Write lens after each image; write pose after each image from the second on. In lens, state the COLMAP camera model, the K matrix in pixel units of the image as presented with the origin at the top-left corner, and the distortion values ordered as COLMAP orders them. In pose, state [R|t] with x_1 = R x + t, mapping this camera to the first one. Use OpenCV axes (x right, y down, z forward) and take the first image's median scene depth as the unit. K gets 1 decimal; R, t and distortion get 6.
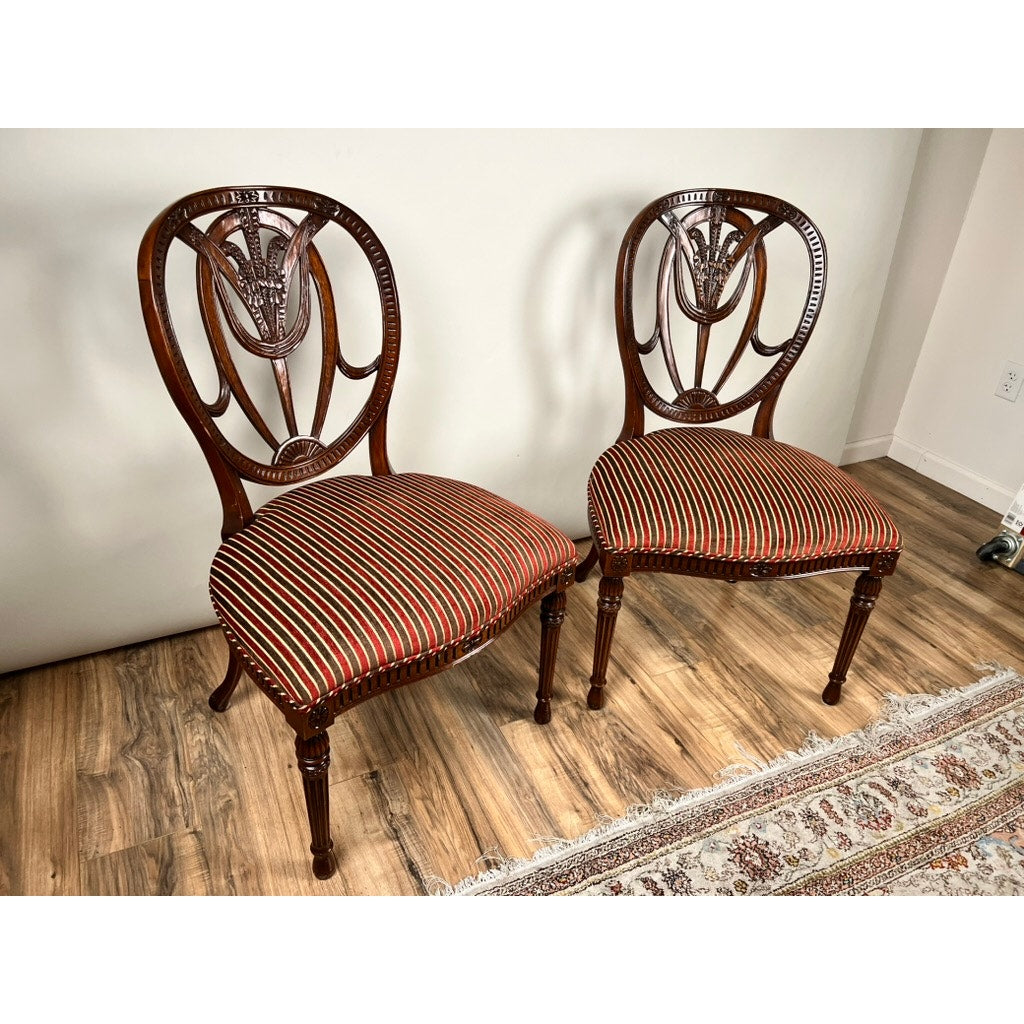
lens RADIAL K [[764.9, 0, 506.8], [0, 764.9, 515.2], [0, 0, 1]] dist [0.049180, -0.062660]
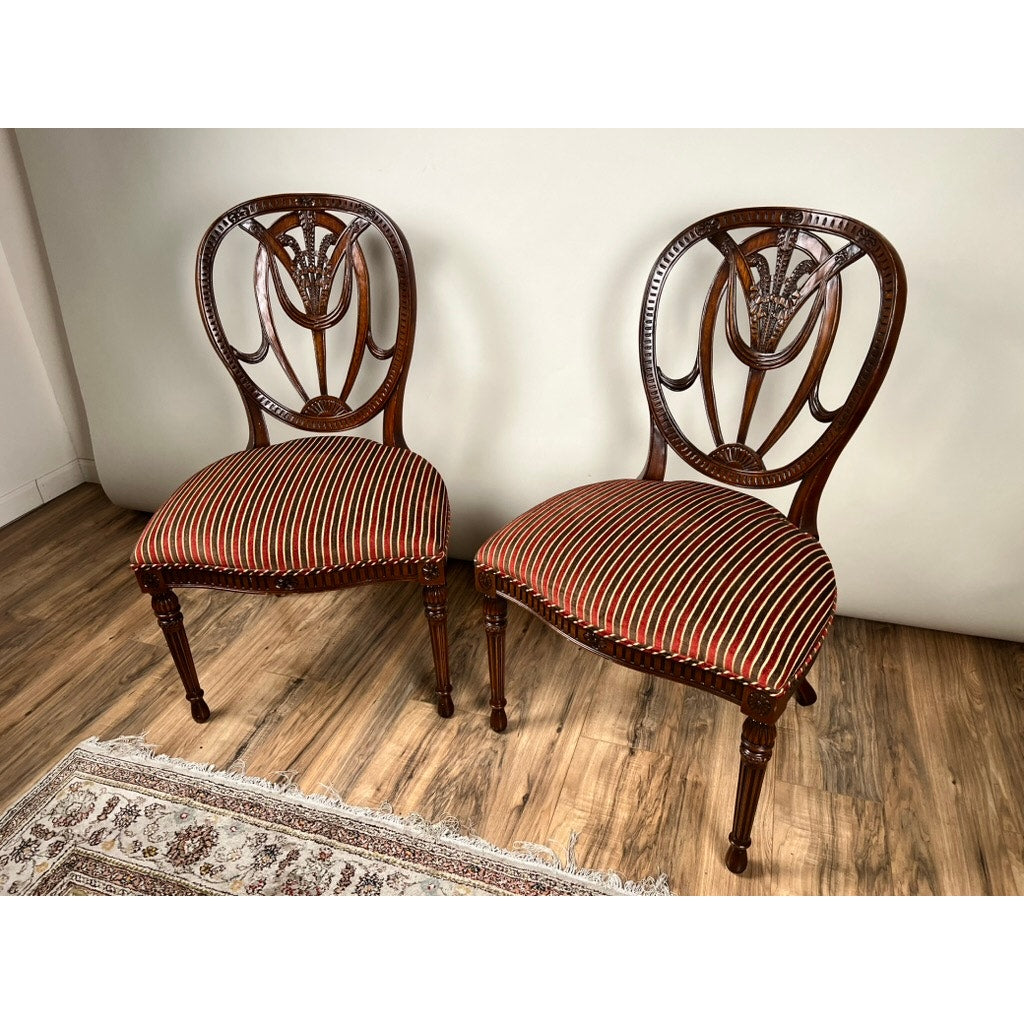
lens RADIAL K [[763.9, 0, 516.4], [0, 763.9, 518.4], [0, 0, 1]] dist [0.012363, -0.003019]
pose [[0.717162, 0.278629, -0.638783, 0.714492], [-0.297197, 0.951349, 0.081303, -0.095253], [0.630359, 0.131537, 0.765079, 0.252031]]
